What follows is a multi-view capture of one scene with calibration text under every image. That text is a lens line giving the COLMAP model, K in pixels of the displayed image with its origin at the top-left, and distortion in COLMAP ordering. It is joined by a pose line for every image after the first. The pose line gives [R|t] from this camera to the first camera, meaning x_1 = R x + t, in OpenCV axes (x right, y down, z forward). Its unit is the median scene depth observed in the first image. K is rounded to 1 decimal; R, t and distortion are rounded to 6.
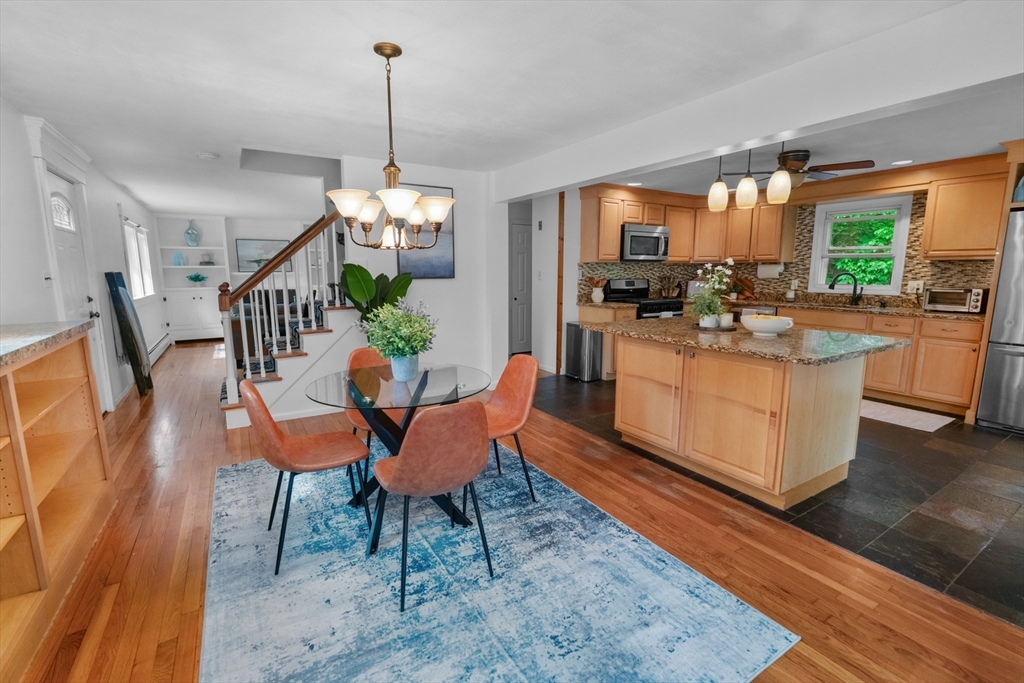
lens RADIAL K [[456.8, 0, 512.8], [0, 456.8, 334.0], [0, 0, 1]] dist [0.002581, -0.000113]
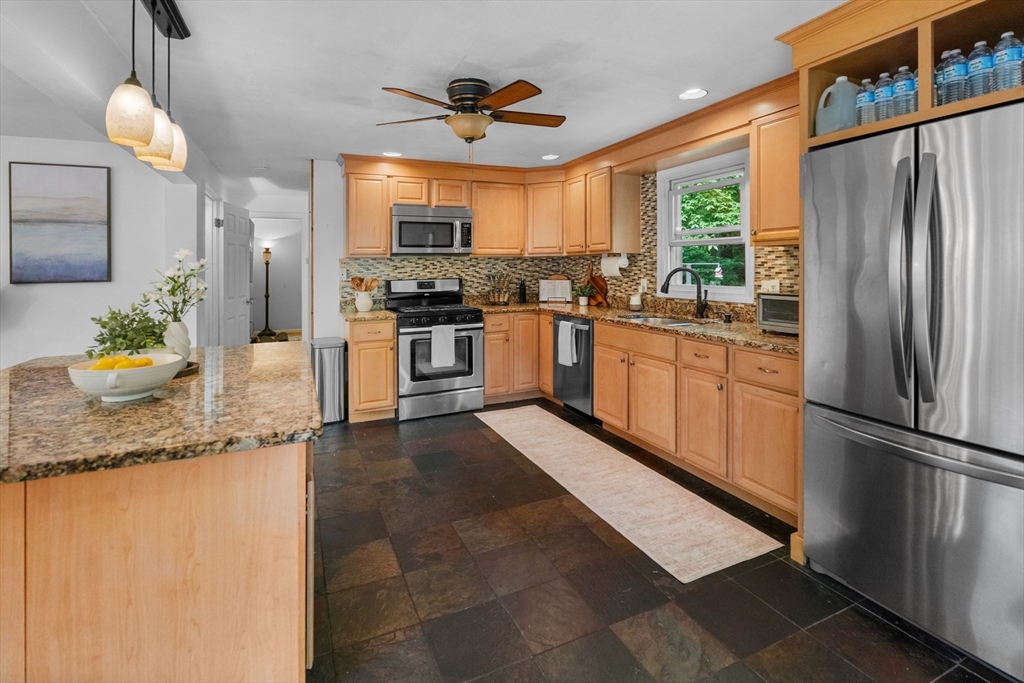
lens RADIAL K [[475.7, 0, 503.7], [0, 475.7, 270.0], [0, 0, 1]] dist [-0.008722, -0.000717]
pose [[0.989743, -0.011945, -0.142359, 0.552662], [-0.006865, 0.991370, -0.130913, -0.039107], [0.142694, 0.130548, 0.981120, 0.289492]]
